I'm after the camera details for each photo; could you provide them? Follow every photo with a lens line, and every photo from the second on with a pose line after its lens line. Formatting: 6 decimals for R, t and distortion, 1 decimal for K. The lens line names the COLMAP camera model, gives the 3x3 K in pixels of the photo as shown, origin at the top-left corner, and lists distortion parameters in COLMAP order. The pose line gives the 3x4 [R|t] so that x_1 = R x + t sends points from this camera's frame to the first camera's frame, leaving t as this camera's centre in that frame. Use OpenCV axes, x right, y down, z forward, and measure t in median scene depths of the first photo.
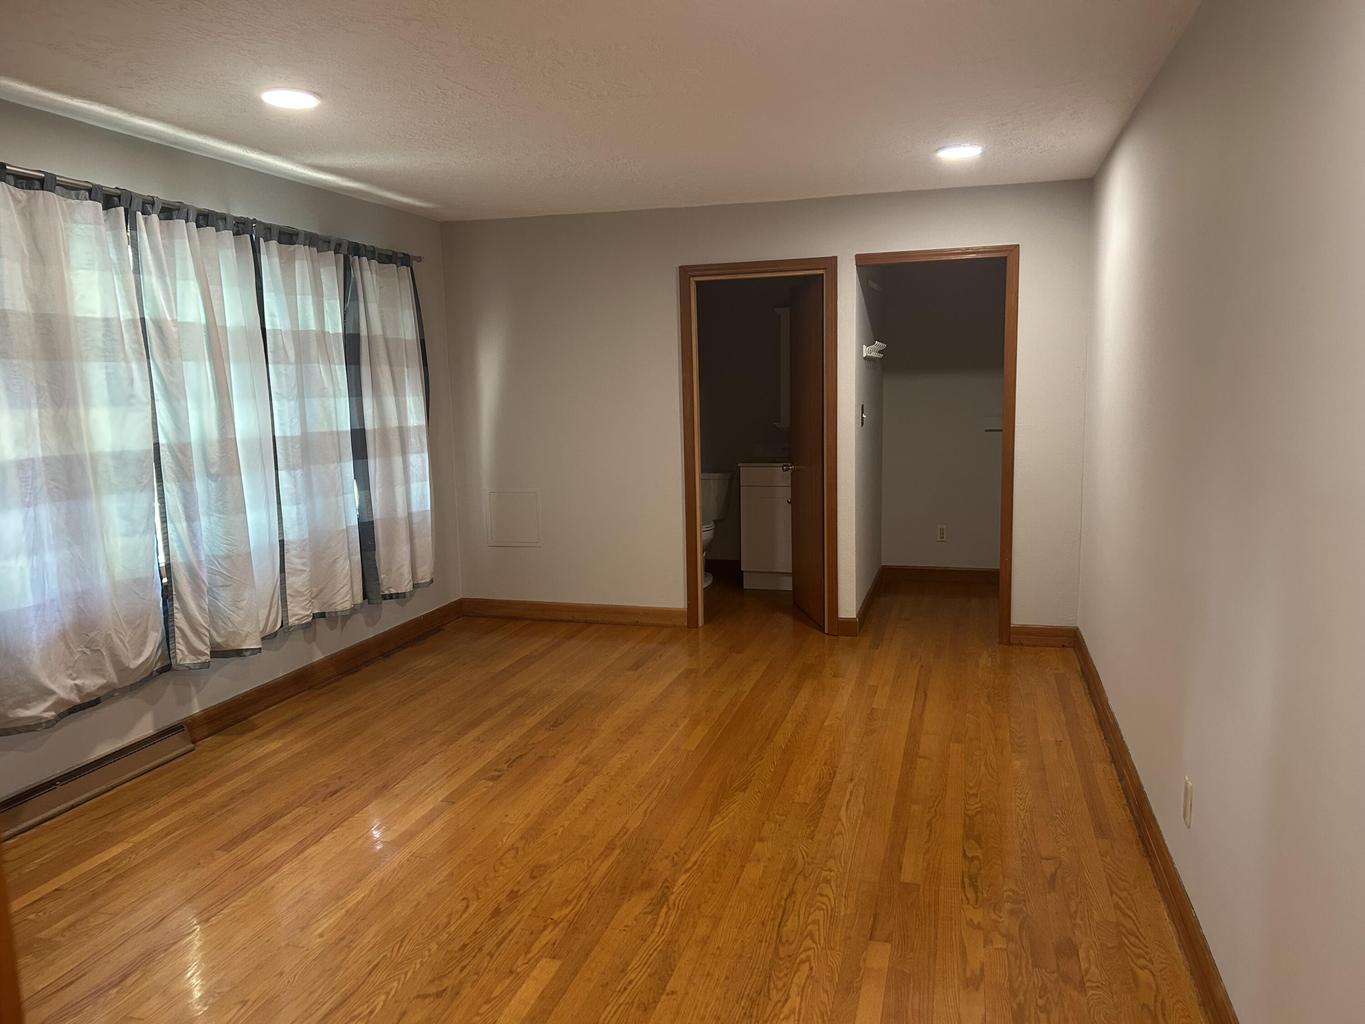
lens RADIAL K [[1015.5, 0, 682.5], [0, 1015.5, 512.0], [0, 0, 1]] dist [0.009550, 0.001405]
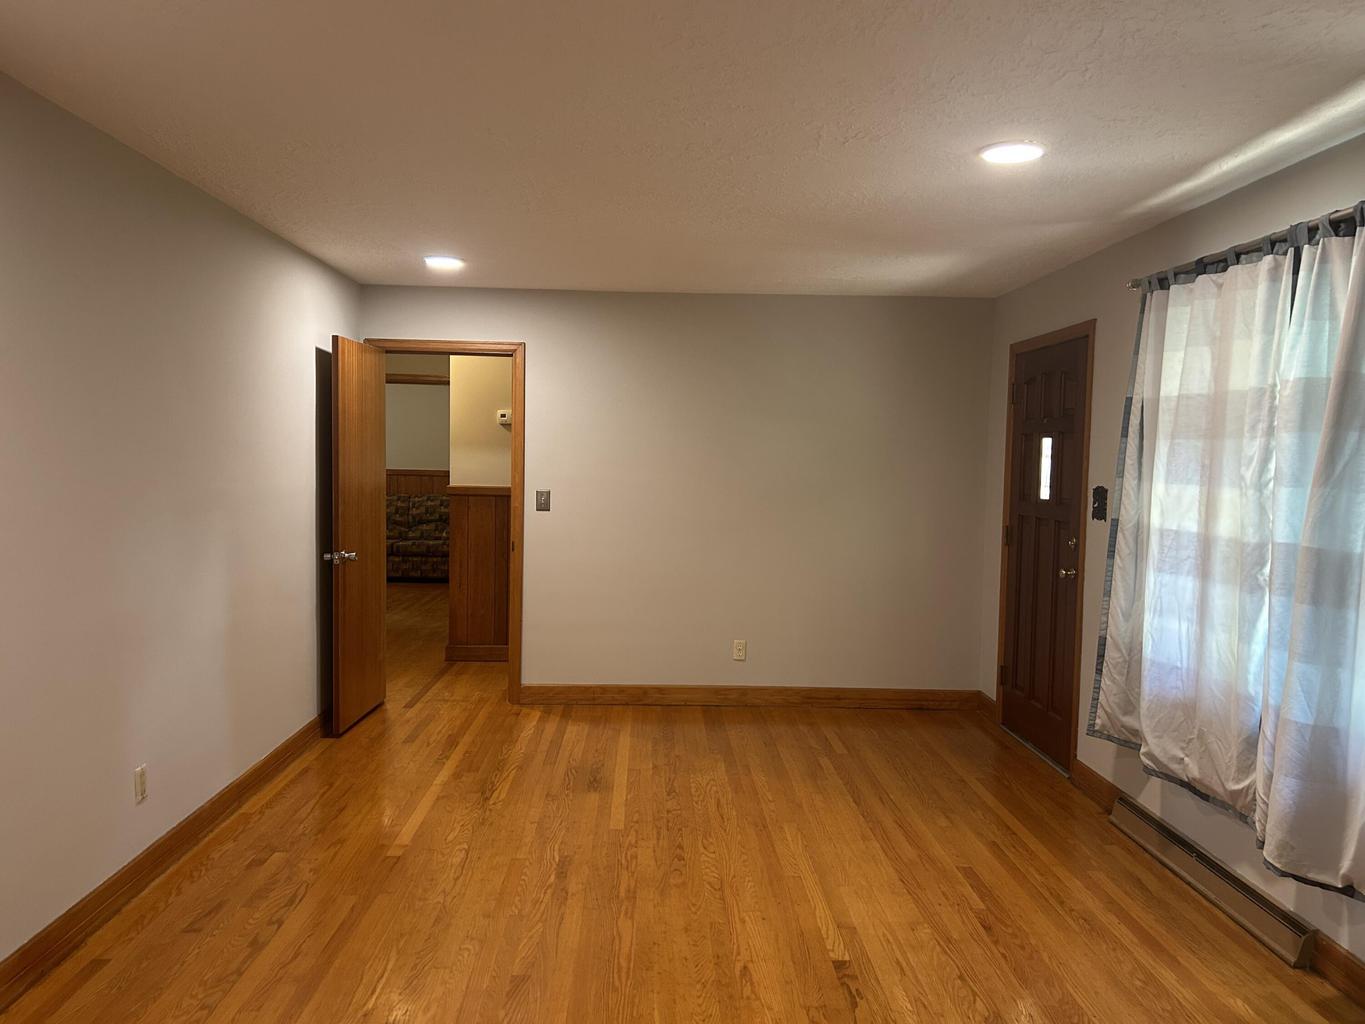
lens RADIAL K [[1015.5, 0, 682.5], [0, 1015.5, 512.0], [0, 0, 1]] dist [0.009550, 0.001405]
pose [[-0.953254, 0.018551, -0.301601, 0.174881], [-0.040007, 0.981578, 0.186824, -0.242778], [0.299511, 0.190157, -0.934951, 1.785859]]
